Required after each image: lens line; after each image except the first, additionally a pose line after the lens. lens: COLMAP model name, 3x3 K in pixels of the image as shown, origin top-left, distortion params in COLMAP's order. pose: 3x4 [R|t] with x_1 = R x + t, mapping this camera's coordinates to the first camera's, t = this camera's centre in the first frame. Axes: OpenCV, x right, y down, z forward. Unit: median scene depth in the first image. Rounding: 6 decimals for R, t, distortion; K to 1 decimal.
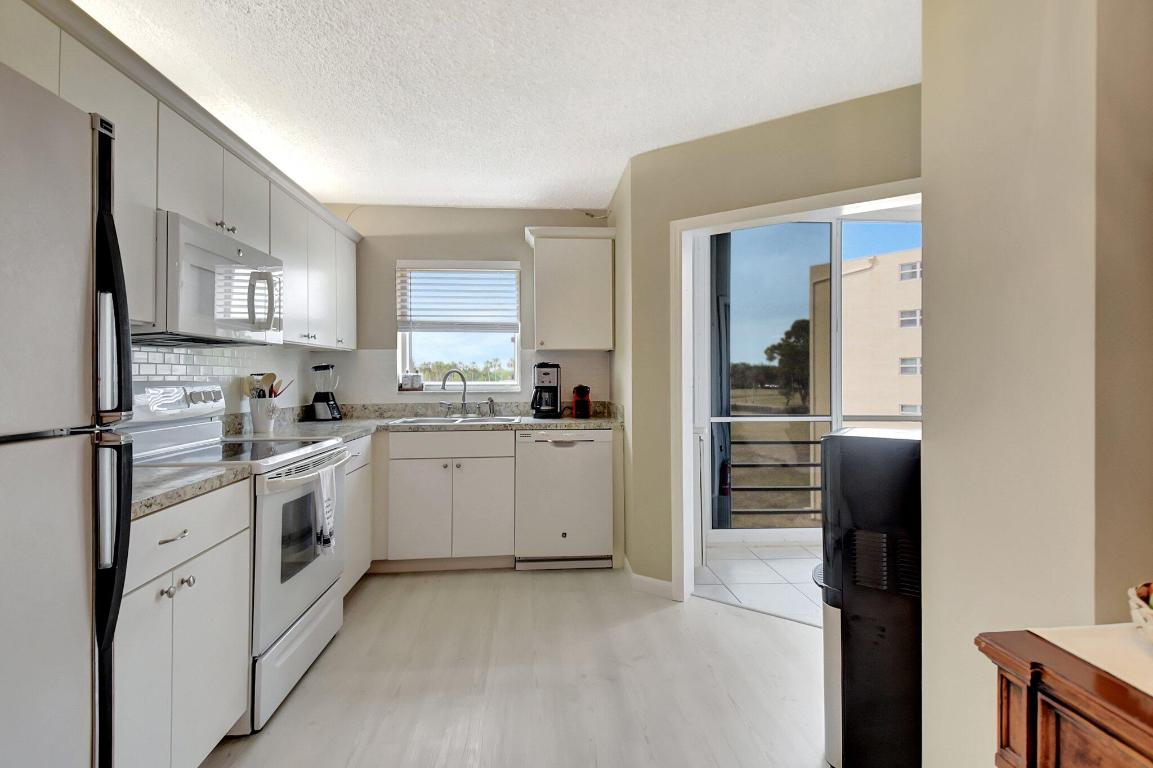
lens RADIAL K [[502.8, 0, 571.1], [0, 502.8, 372.8], [0, 0, 1]] dist [-0.014230, -0.008005]
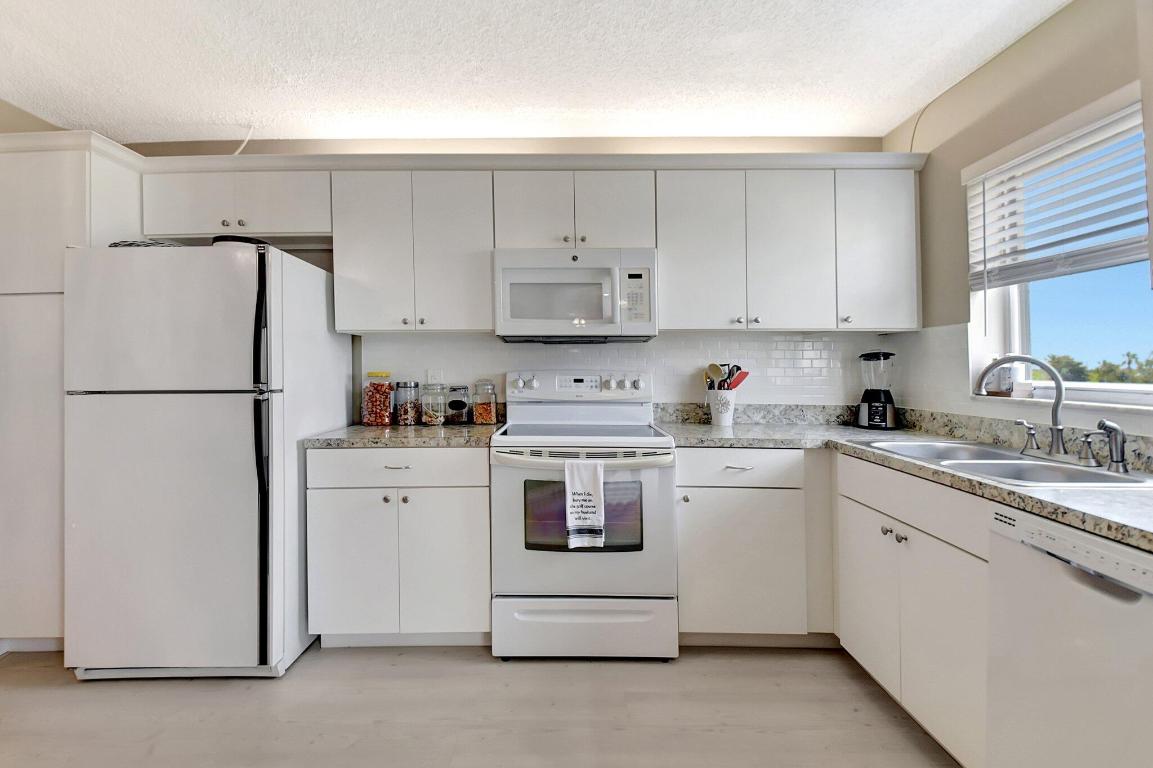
lens RADIAL K [[502.8, 0, 574.5], [0, 502.8, 375.4], [0, 0, 1]] dist [-0.014230, -0.008005]
pose [[-0.083906, 0.015319, -0.996356, 0.316587], [-0.002198, 0.999877, 0.015558, 0.007194], [0.996471, 0.003496, -0.083862, 0.698660]]
